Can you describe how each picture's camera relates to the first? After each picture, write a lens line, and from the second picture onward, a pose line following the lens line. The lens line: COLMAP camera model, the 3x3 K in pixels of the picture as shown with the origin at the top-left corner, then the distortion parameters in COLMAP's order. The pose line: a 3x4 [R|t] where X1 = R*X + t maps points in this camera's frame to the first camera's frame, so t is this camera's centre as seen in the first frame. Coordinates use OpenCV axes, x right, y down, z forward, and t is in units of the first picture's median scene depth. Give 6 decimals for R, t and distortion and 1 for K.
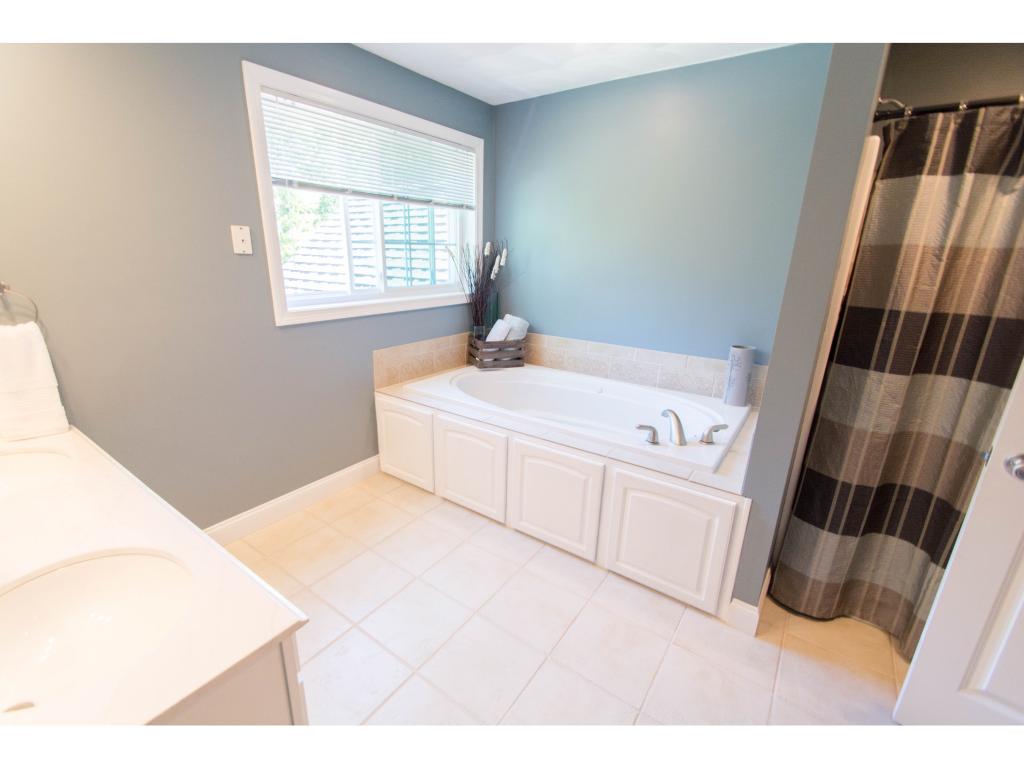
lens RADIAL K [[452.4, 0, 490.3], [0, 452.4, 393.3], [0, 0, 1]] dist [0.000815, 0.000266]
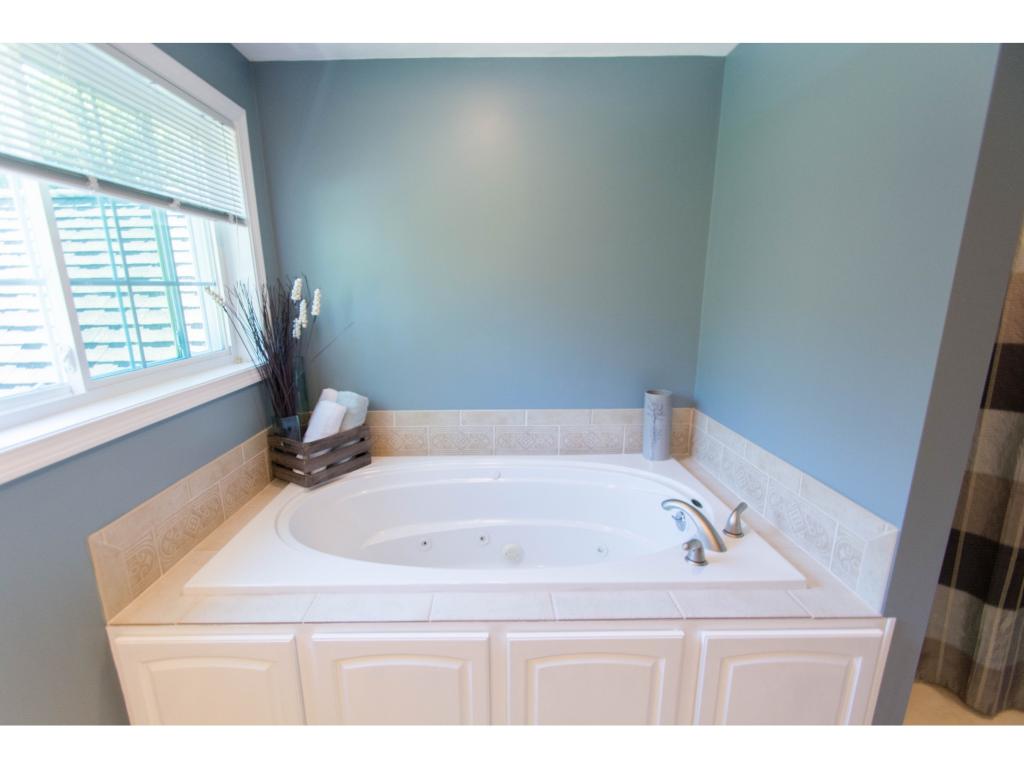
lens RADIAL K [[452.4, 0, 490.3], [0, 452.4, 393.3], [0, 0, 1]] dist [0.000815, 0.000266]
pose [[0.803229, -0.160206, 0.573722, -0.153011], [0.202025, 0.979336, -0.009373, -0.123473], [-0.560365, 0.123434, 0.818997, 0.372626]]
